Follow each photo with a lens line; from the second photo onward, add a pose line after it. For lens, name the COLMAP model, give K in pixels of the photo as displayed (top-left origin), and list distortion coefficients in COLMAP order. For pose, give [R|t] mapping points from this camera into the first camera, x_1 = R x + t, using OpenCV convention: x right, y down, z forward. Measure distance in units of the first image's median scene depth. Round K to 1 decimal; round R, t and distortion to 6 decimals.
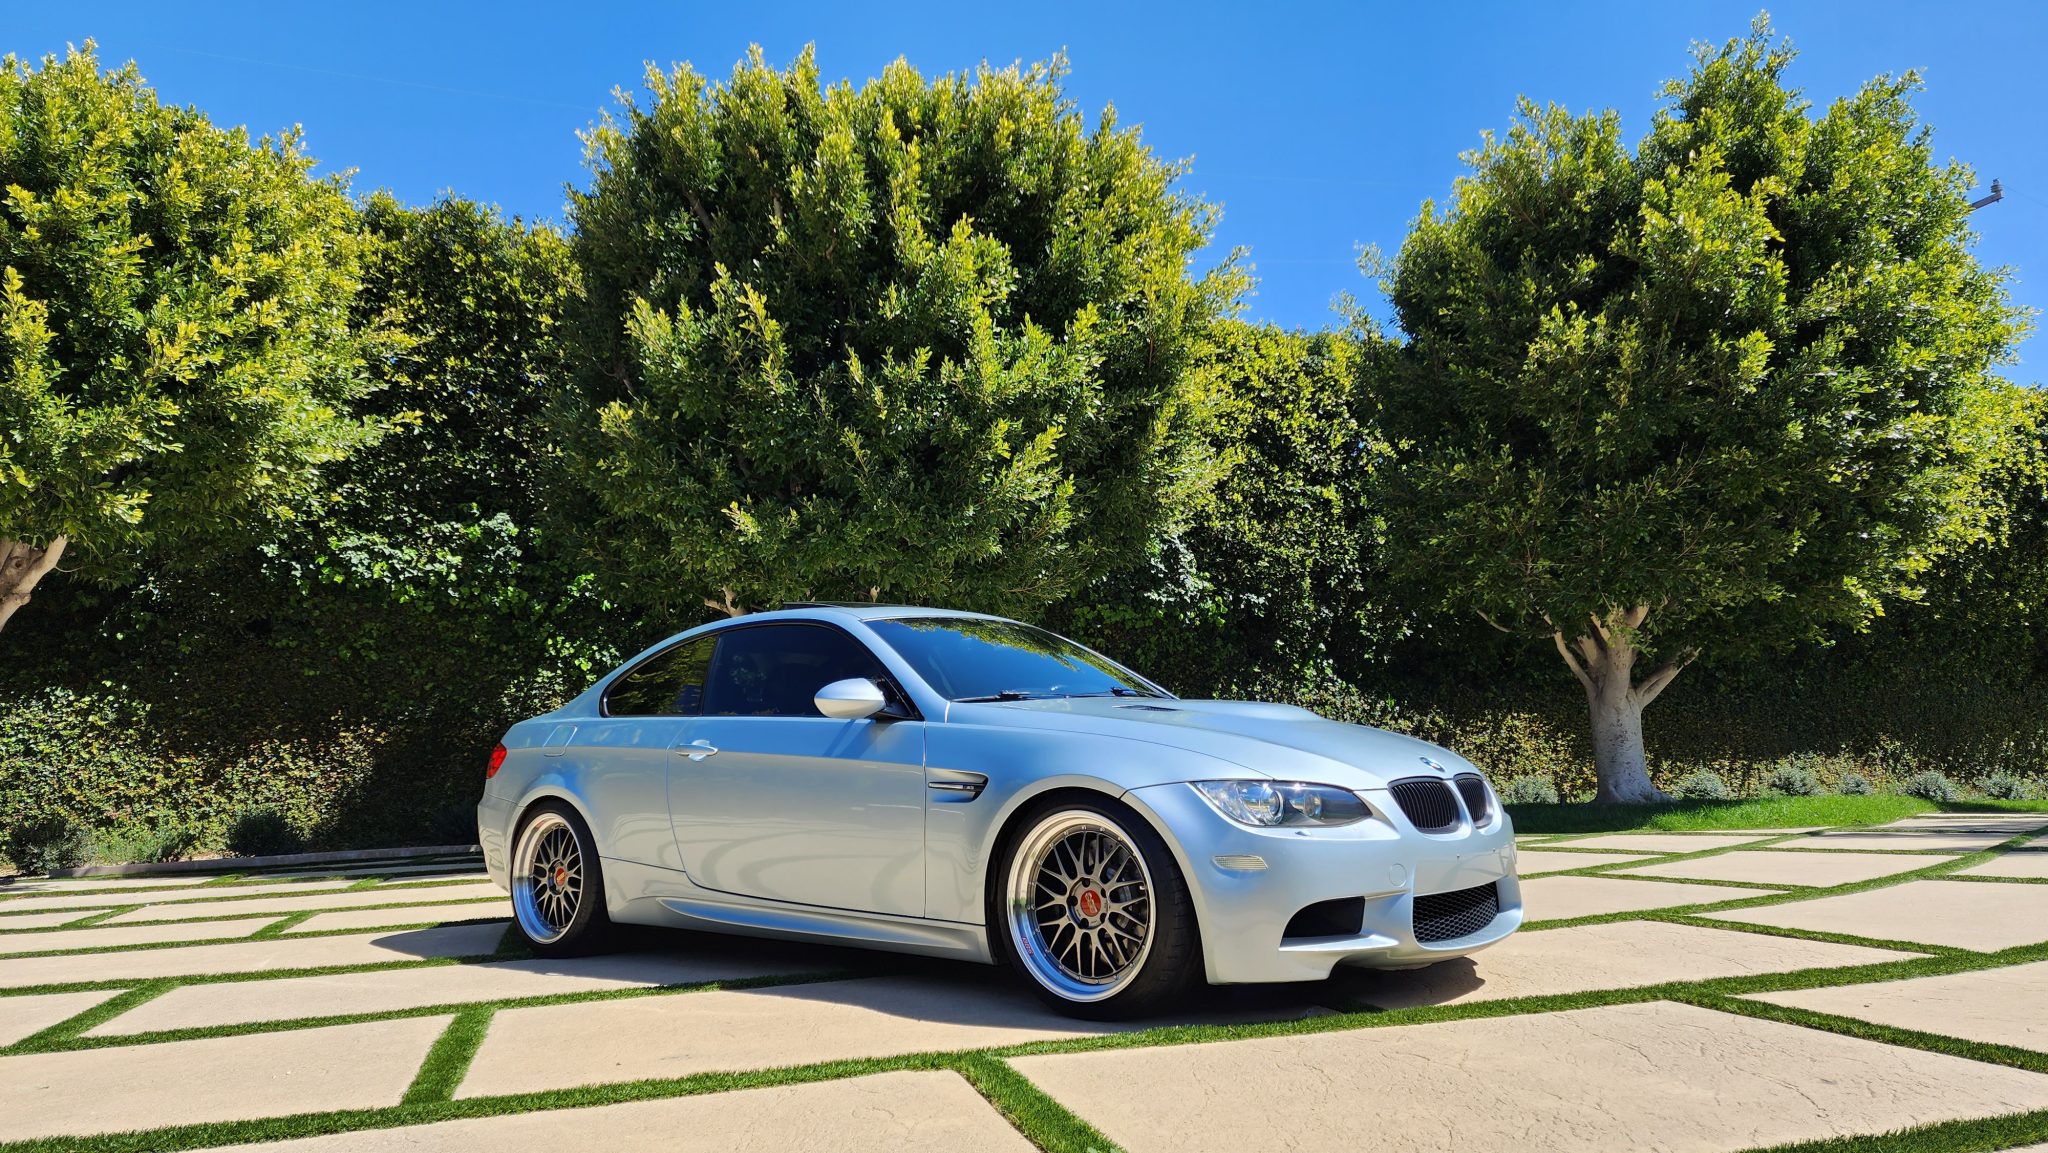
lens RADIAL K [[1358.4, 0, 1032.2], [0, 1358.4, 594.3], [0, 0, 1]] dist [0.100732, -0.095929]
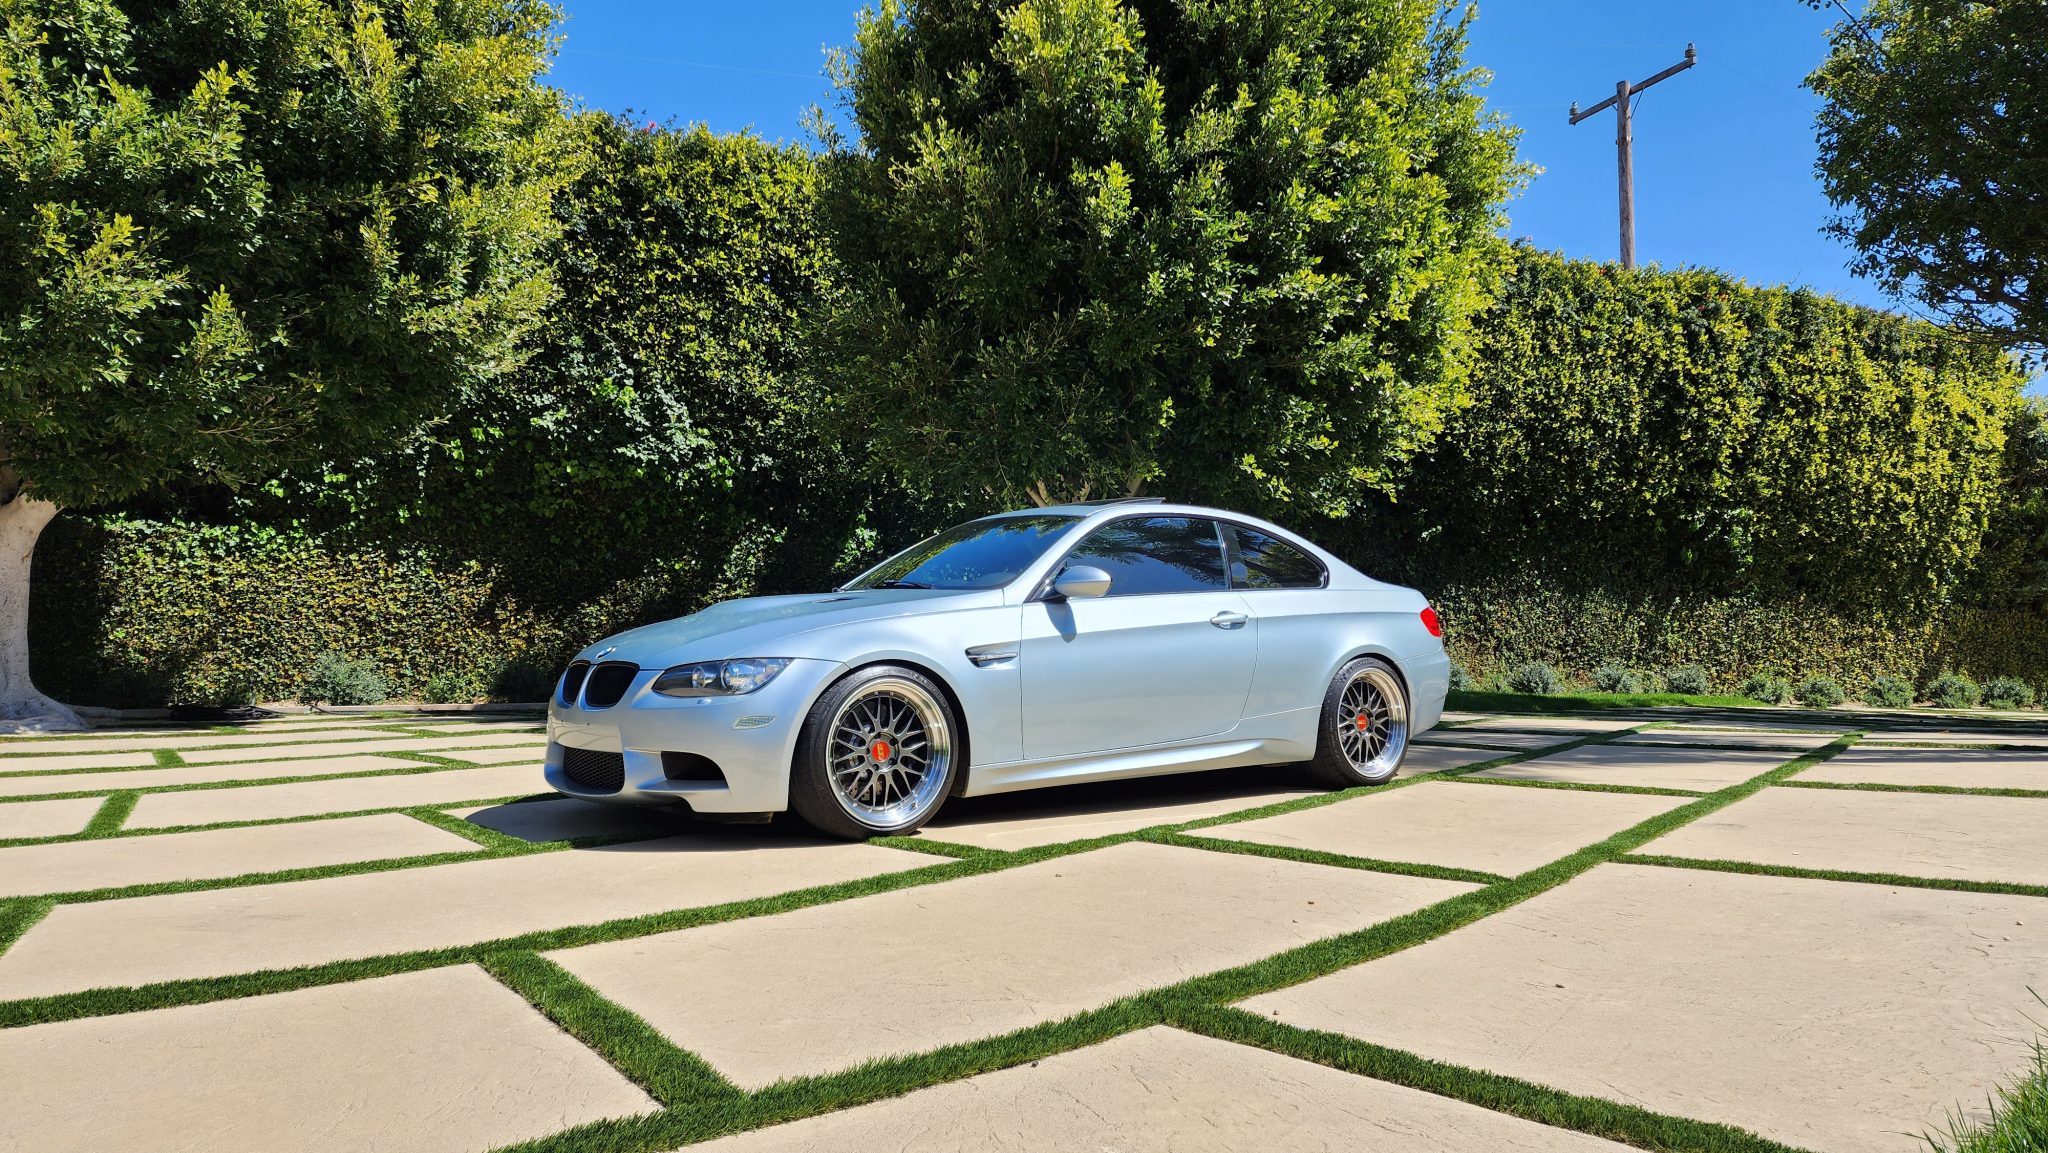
lens RADIAL K [[1358.4, 0, 1032.2], [0, 1358.4, 594.3], [0, 0, 1]] dist [0.100732, -0.095929]
pose [[0.996831, 0.027997, 0.074455, 0.396715], [-0.035200, 0.994635, 0.097274, -0.003774], [-0.071332, -0.099586, 0.992469, 0.125904]]
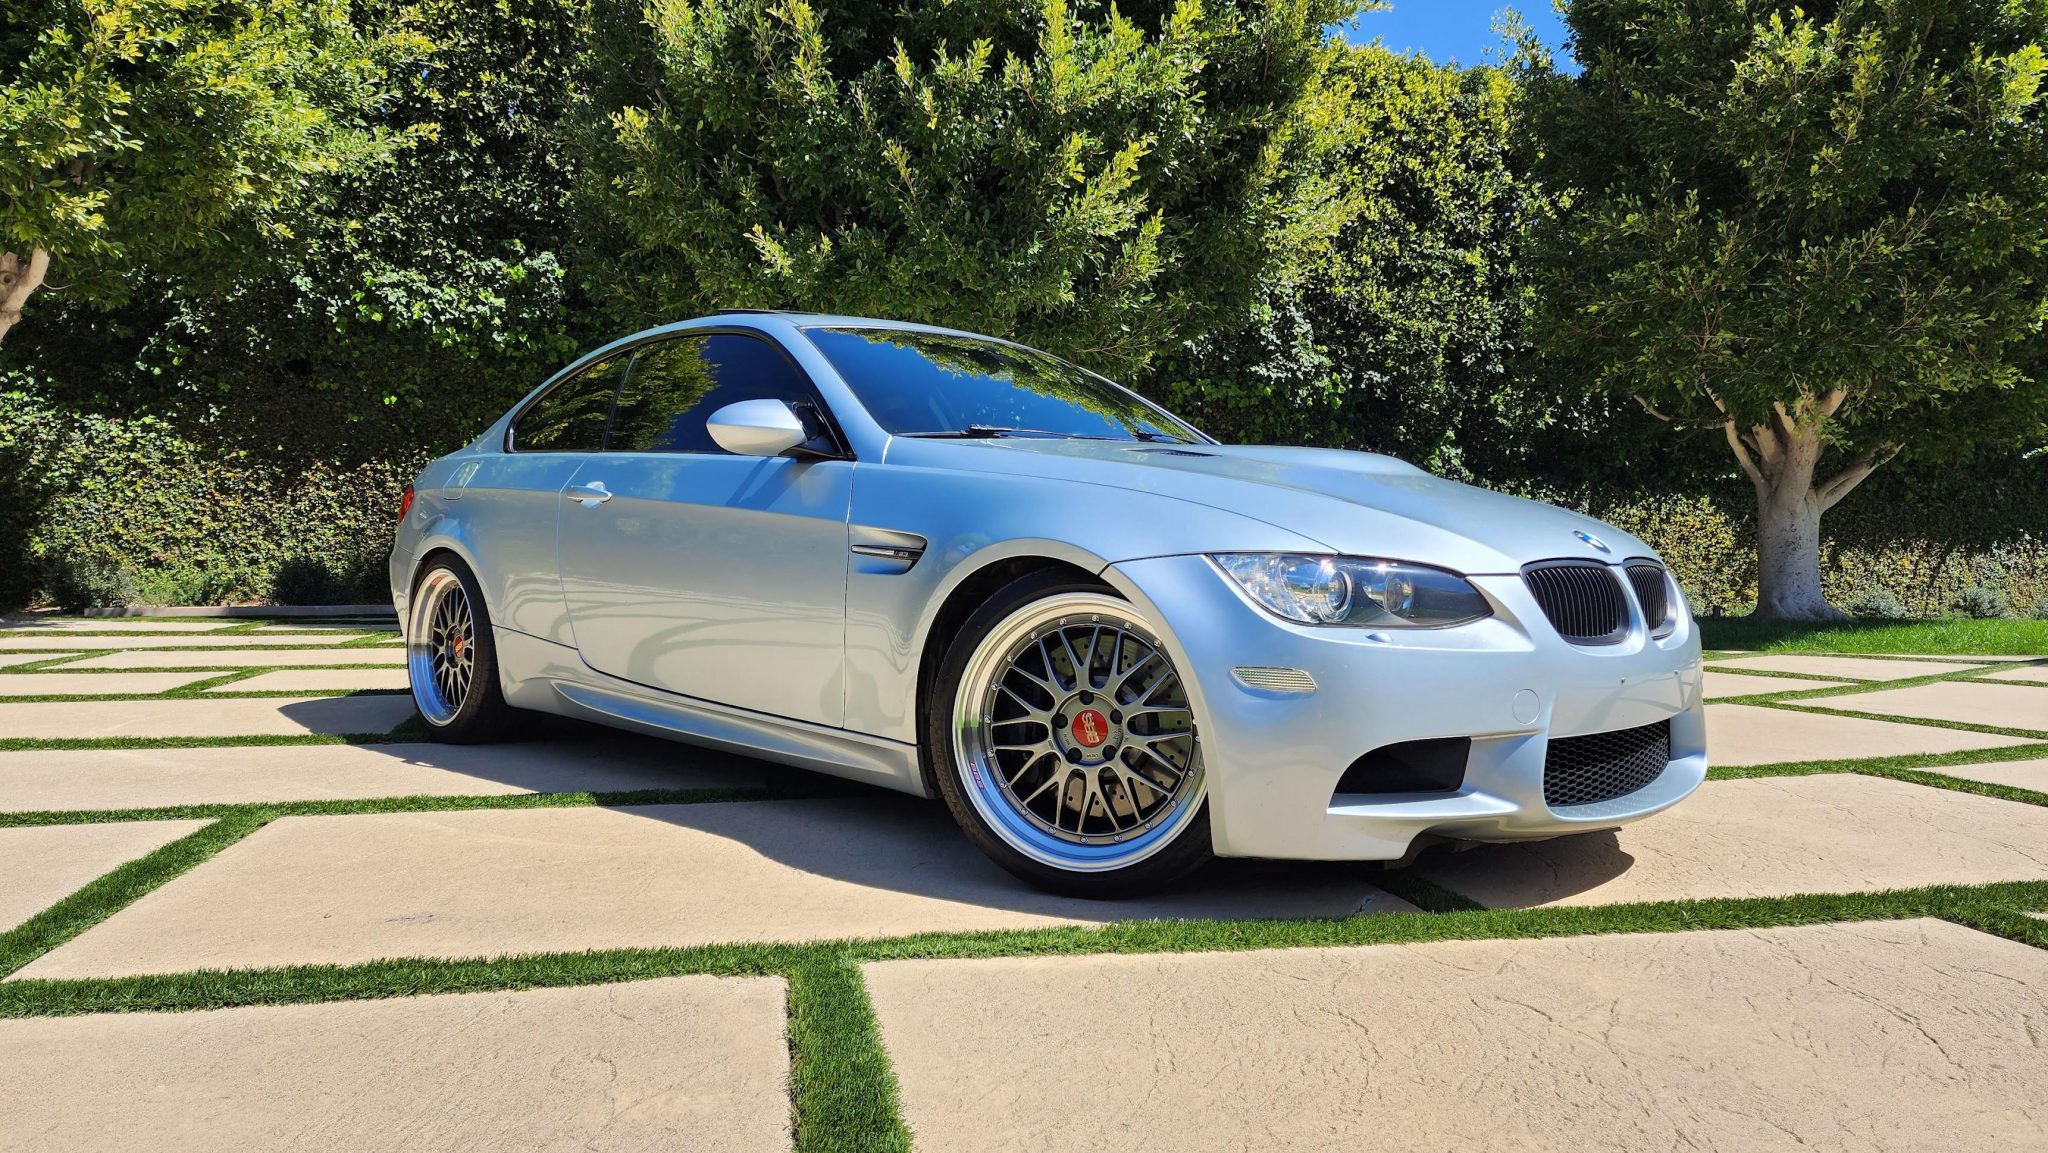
lens RADIAL K [[1368.2, 0, 1022.8], [0, 1368.2, 575.6], [0, 0, 1]] dist [0.065787, -0.052250]
pose [[0.995042, 0.043707, -0.089336, 0.026497], [-0.030793, 0.989512, 0.141133, 0.017228], [0.094567, -0.137683, 0.985952, 0.104170]]
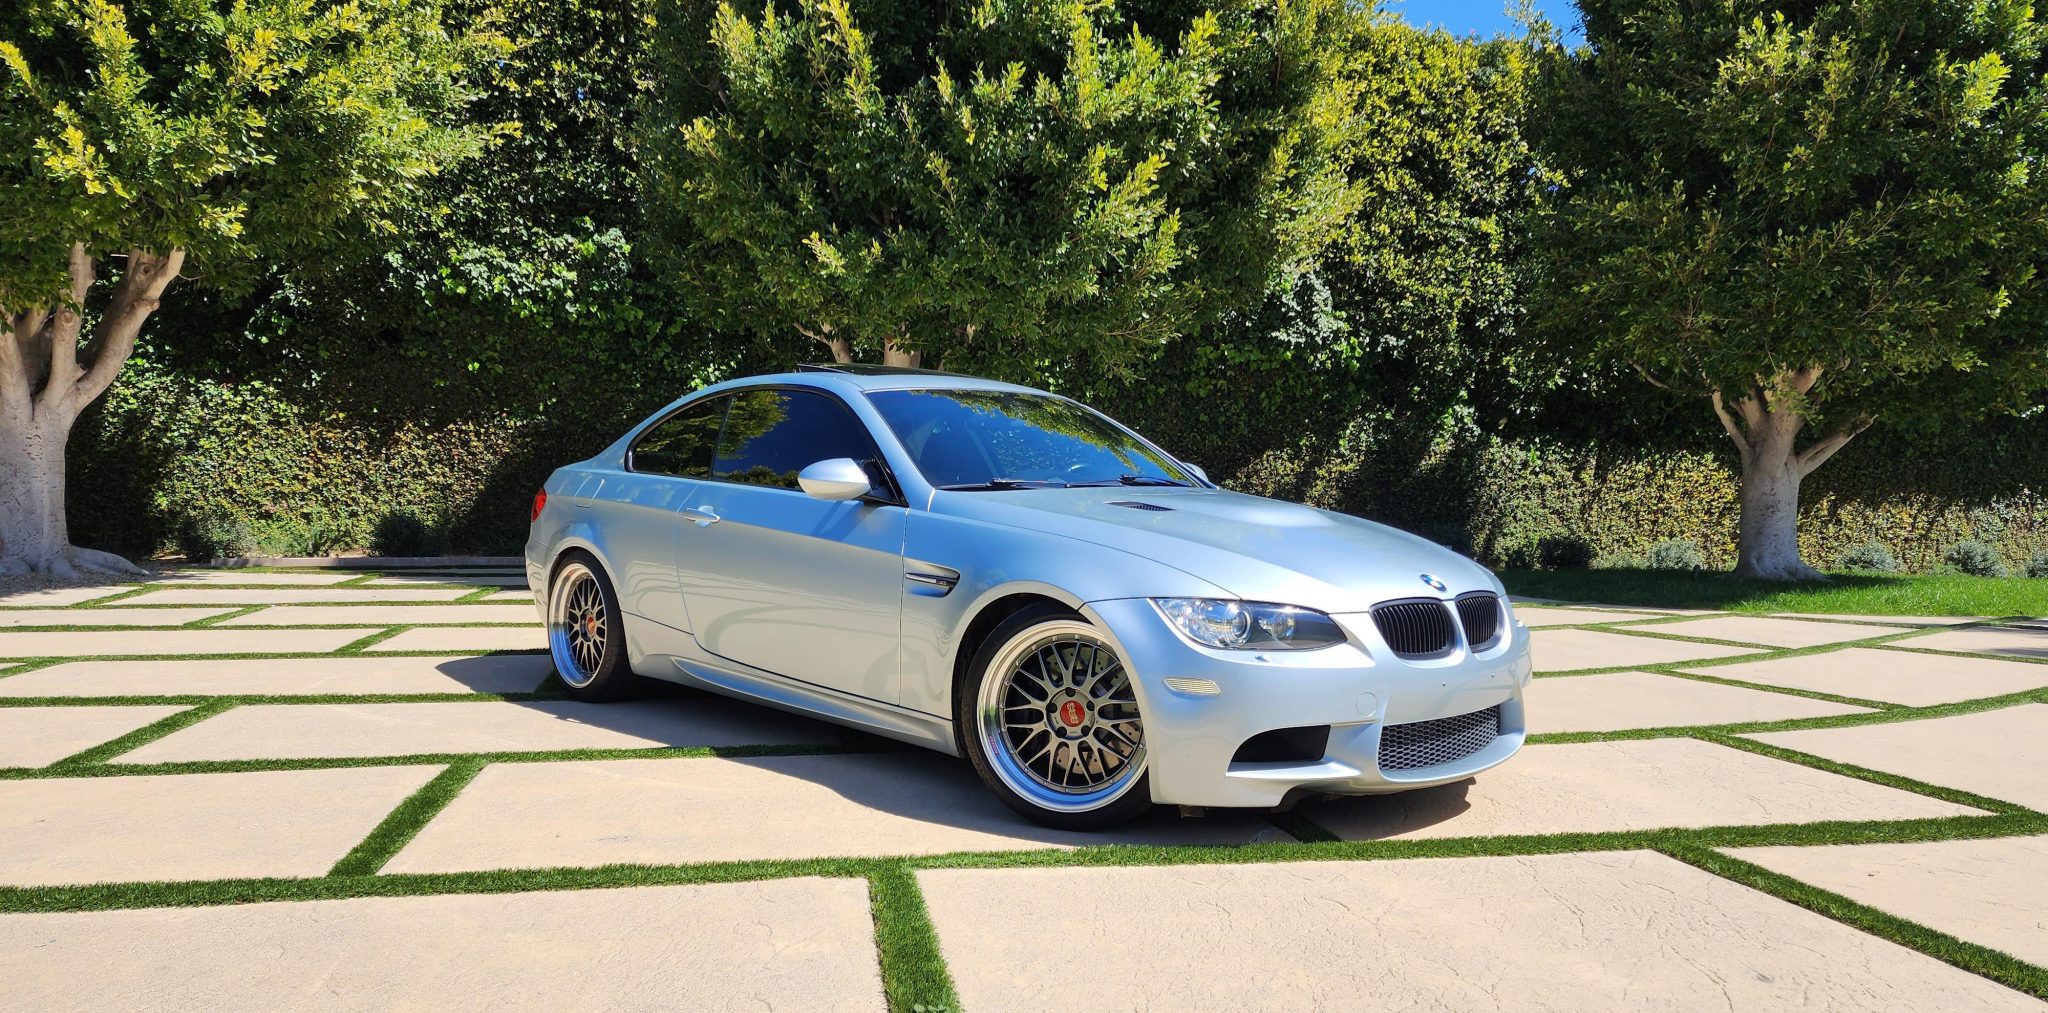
lens RADIAL K [[1362.3, 0, 1032.7], [0, 1362.3, 583.1], [0, 0, 1]] dist [0.074180, -0.062787]
pose [[0.992547, 0.056124, -0.108167, 0.040781], [-0.033935, 0.979816, 0.197000, -0.016322], [0.117040, -0.191861, 0.974418, 0.023255]]
